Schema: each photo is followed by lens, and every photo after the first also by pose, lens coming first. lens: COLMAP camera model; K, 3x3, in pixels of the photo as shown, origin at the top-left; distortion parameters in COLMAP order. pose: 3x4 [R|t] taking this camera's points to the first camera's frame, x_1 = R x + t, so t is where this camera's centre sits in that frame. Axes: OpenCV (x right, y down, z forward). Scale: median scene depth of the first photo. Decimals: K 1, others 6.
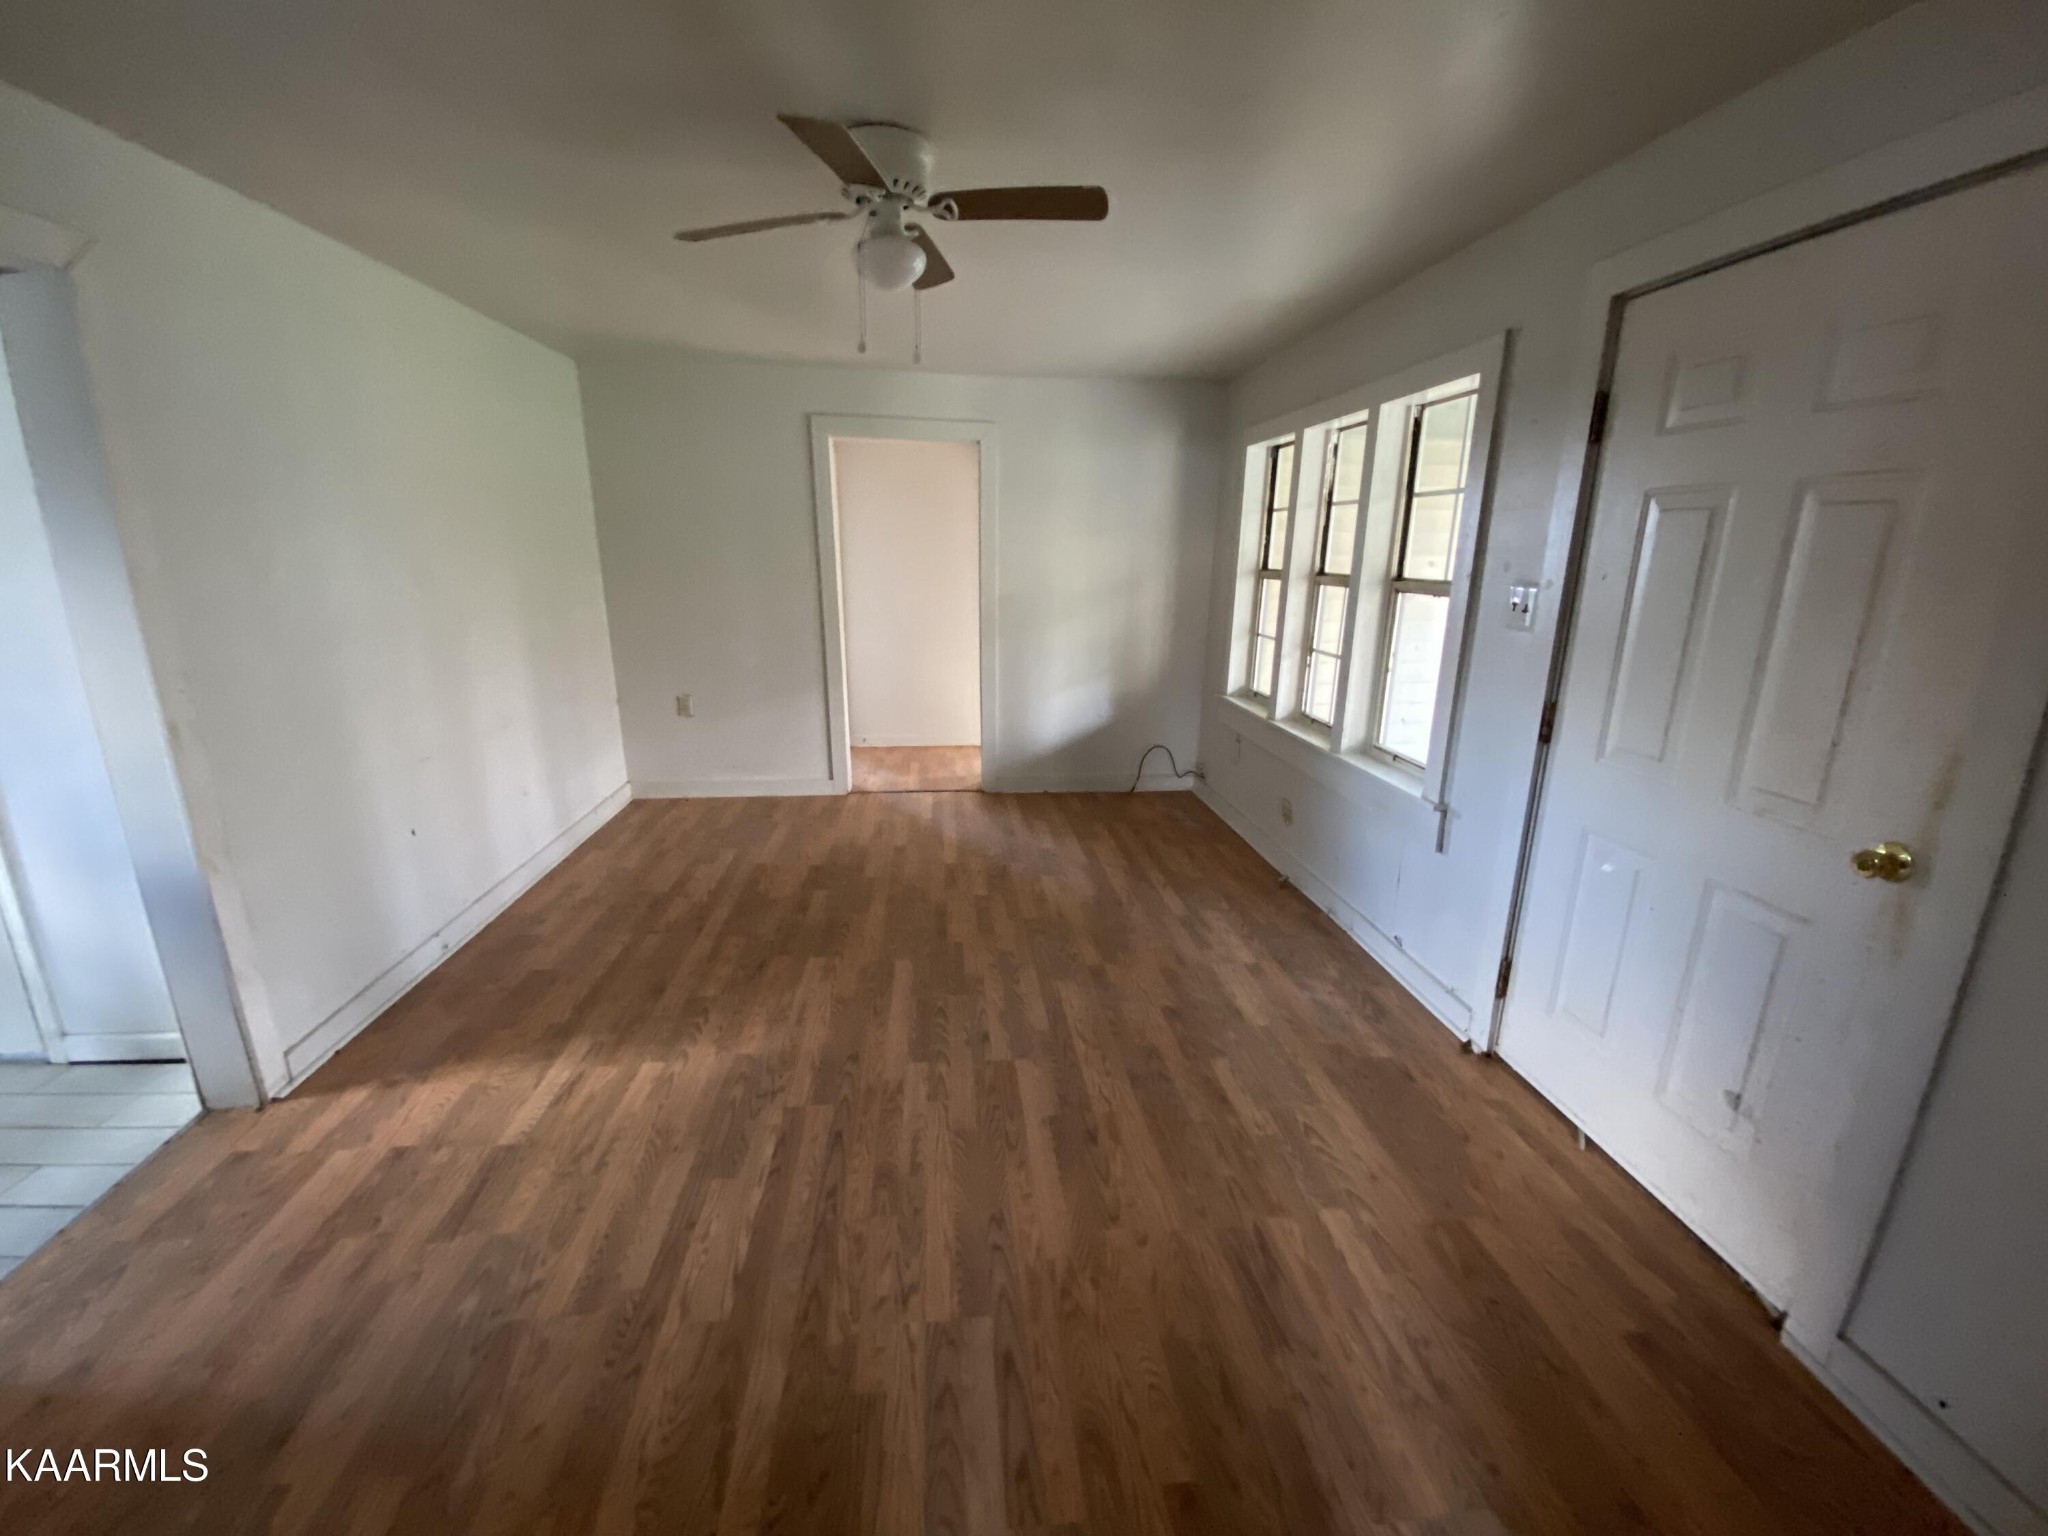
lens RADIAL K [[827.5, 0, 1017.0], [0, 827.5, 774.3], [0, 0, 1]] dist [0.025962, -0.023575]
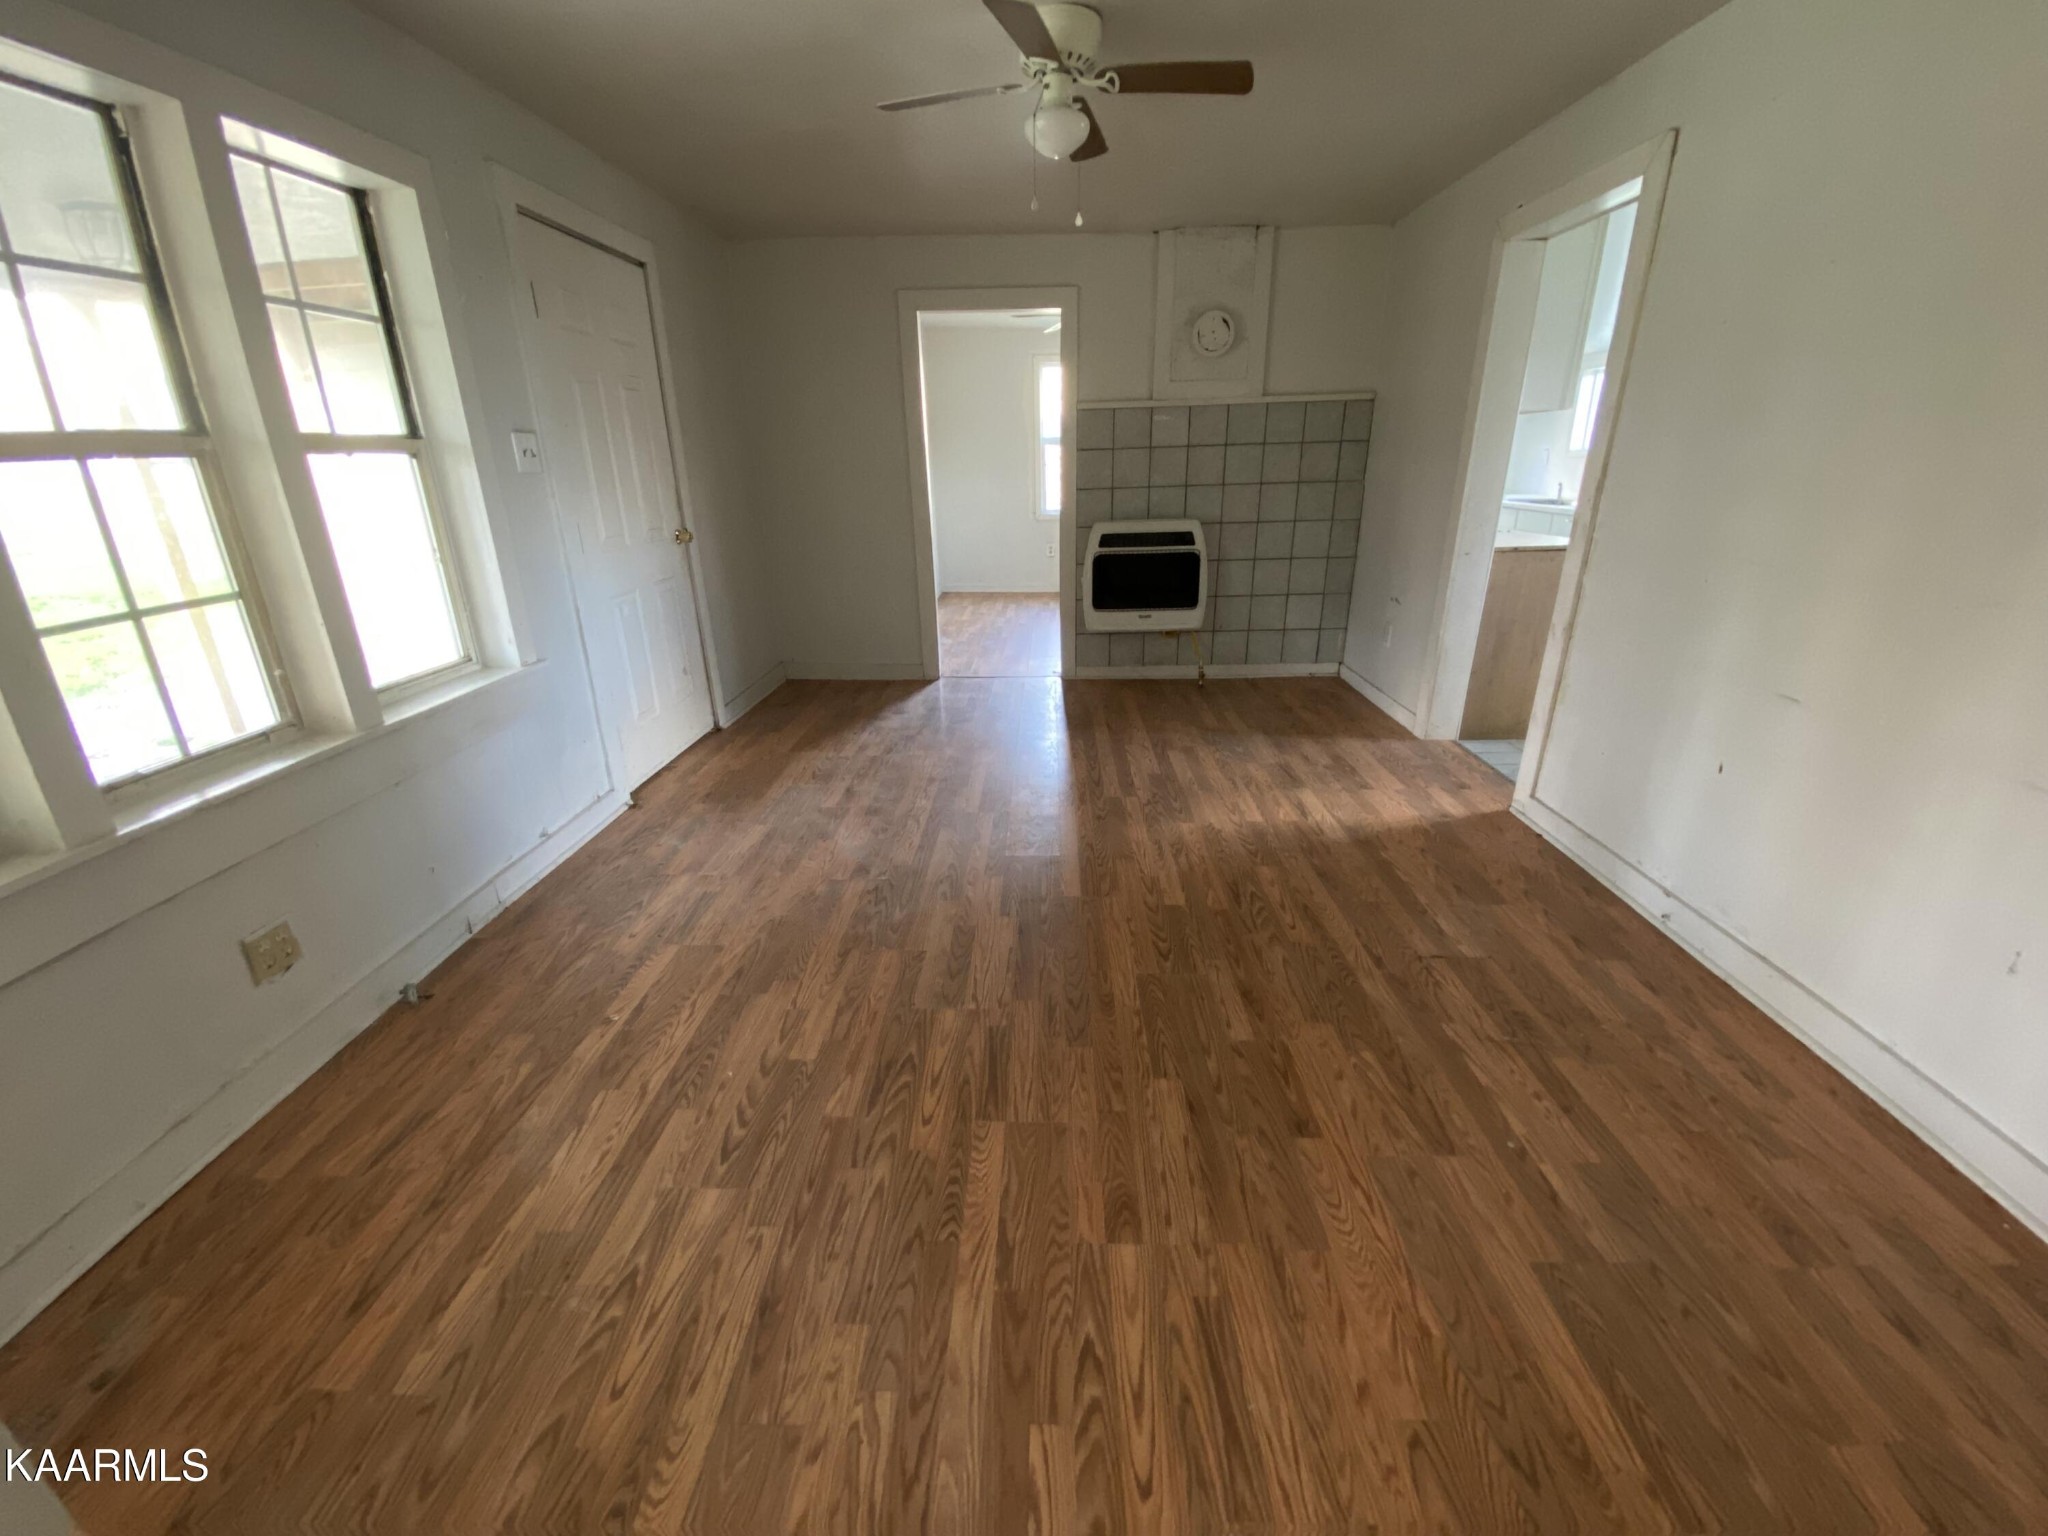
lens RADIAL K [[827.5, 0, 1017.0], [0, 827.5, 774.3], [0, 0, 1]] dist [0.025962, -0.023575]
pose [[-0.991202, -0.038204, 0.126721, -0.201261], [0.043935, 0.808171, 0.587307, -0.409205], [-0.124850, 0.587708, -0.799382, 1.750629]]
